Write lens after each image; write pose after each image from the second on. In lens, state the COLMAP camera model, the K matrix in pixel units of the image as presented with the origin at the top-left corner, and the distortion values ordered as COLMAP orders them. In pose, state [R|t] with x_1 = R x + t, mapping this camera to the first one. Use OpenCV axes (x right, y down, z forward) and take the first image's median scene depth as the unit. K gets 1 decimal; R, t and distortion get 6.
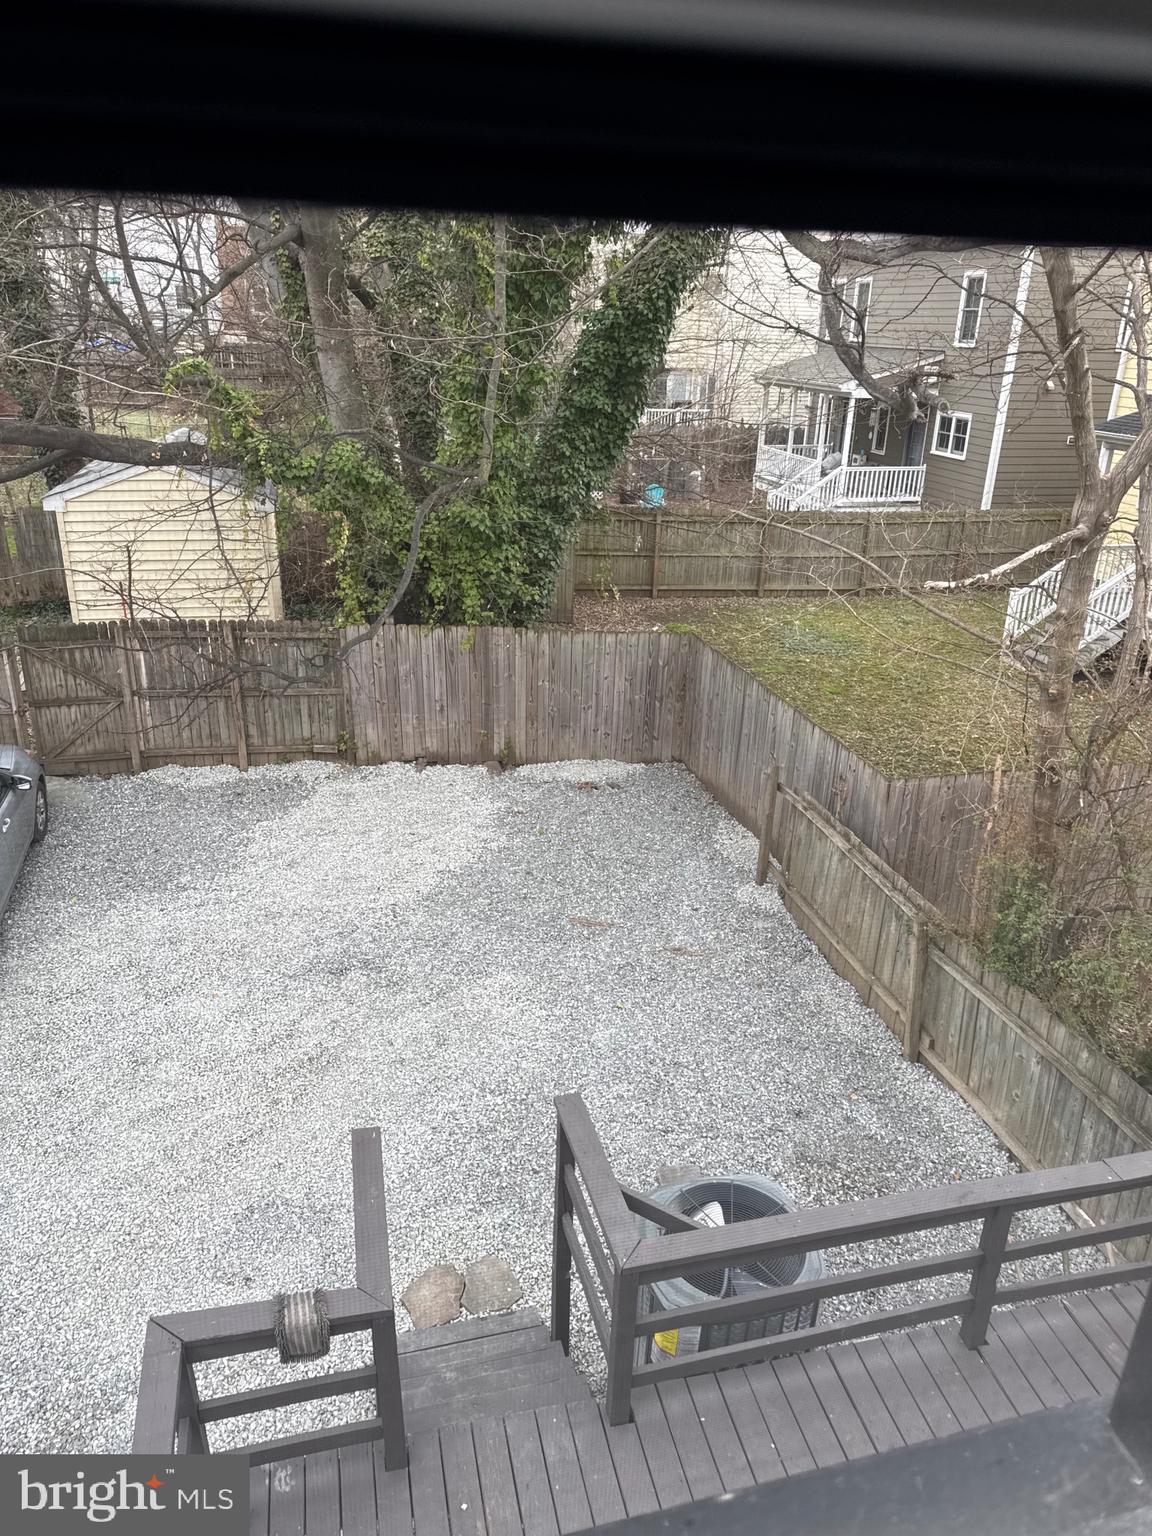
lens RADIAL K [[1086.4, 0, 539.6], [0, 1086.4, 765.3], [0, 0, 1]] dist [0.065490, -0.064063]
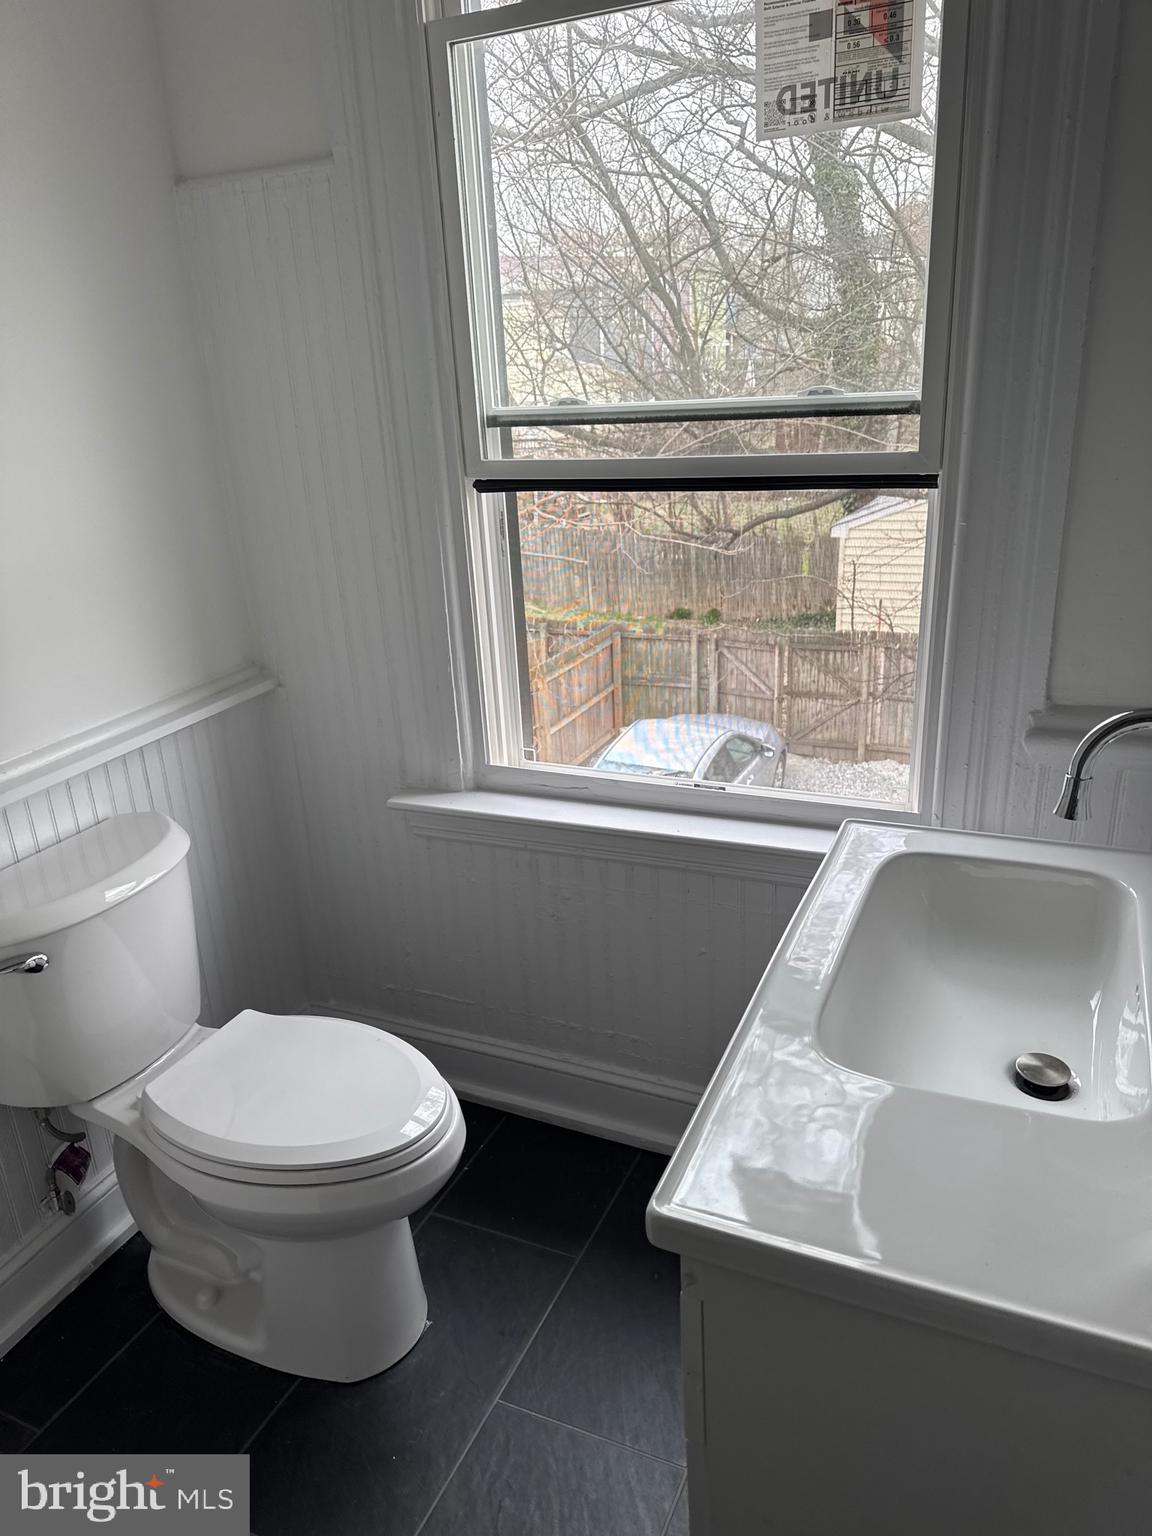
lens RADIAL K [[1086.4, 0, 563.8], [0, 1086.4, 764.4], [0, 0, 1]] dist [0.065490, -0.064063]
pose [[0.785331, 0.155450, -0.599241, 0.079743], [-0.171007, 0.984771, 0.031349, 0.026590], [0.594988, 0.077855, 0.799955, -0.113571]]
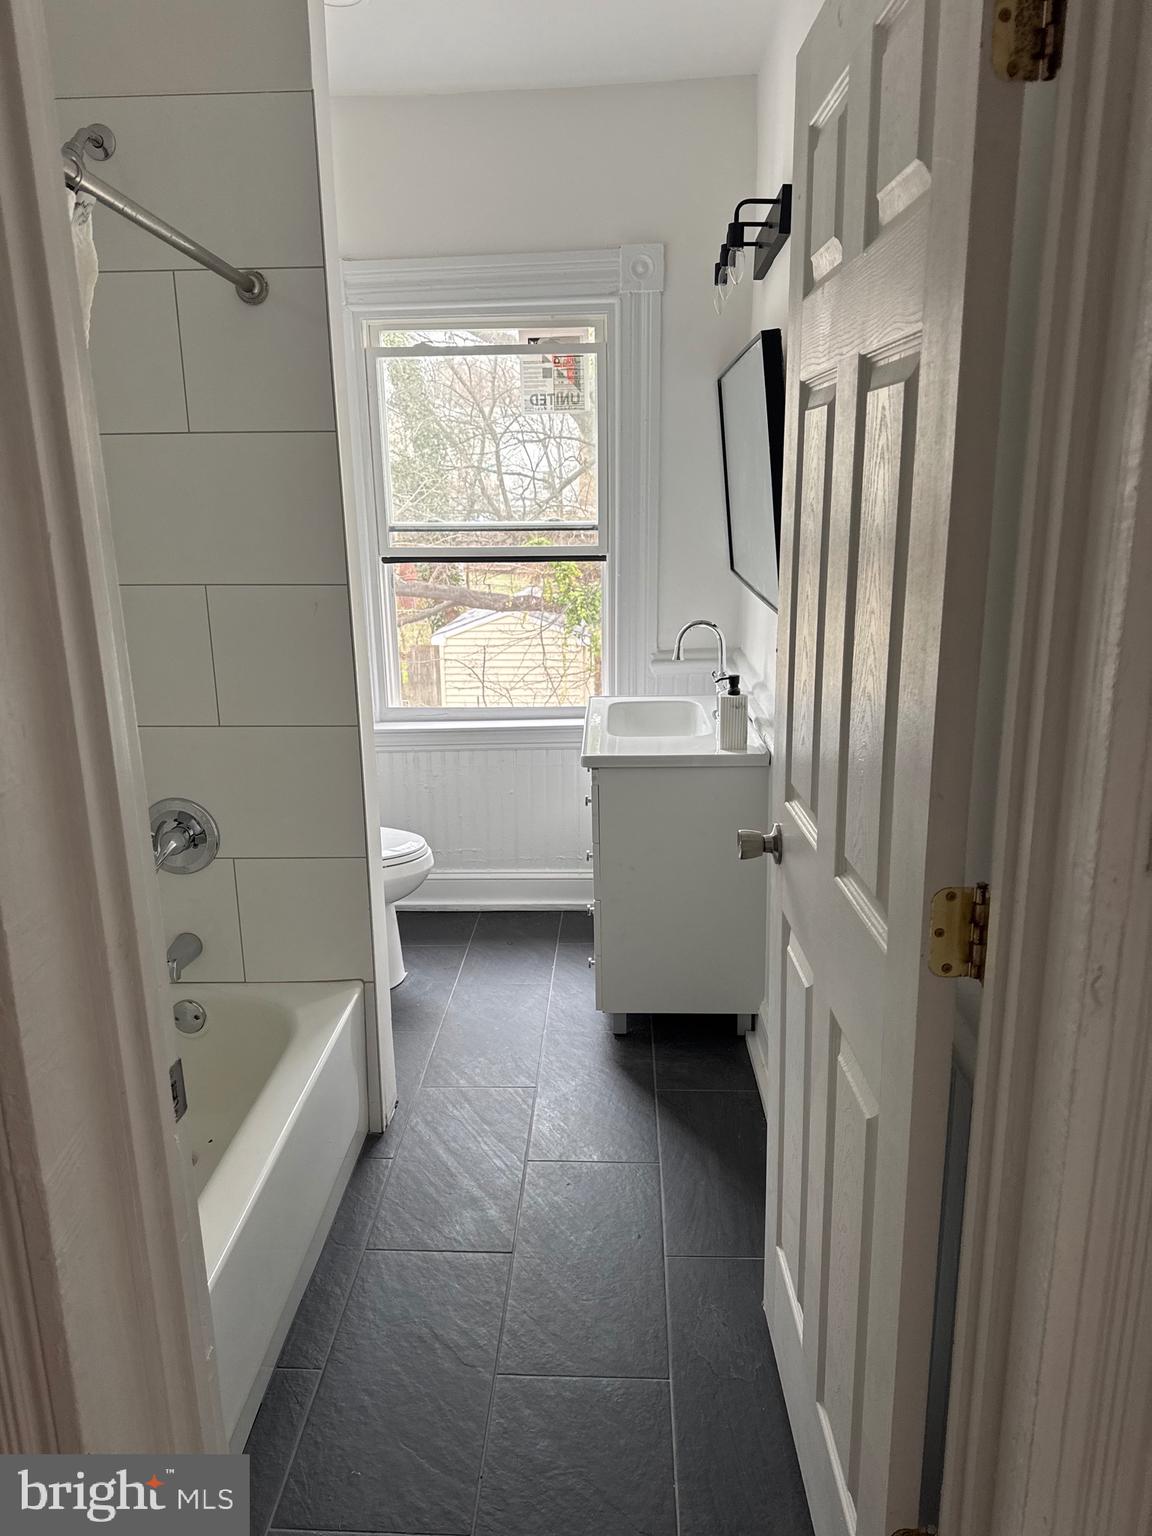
lens RADIAL K [[1086.4, 0, 570.6], [0, 1086.4, 778.4], [0, 0, 1]] dist [0.065490, -0.064063]
pose [[0.962355, 0.041941, -0.268541, 0.106902], [-0.074928, 0.990675, -0.113790, 0.088439], [0.261265, 0.129627, 0.956524, -0.277049]]
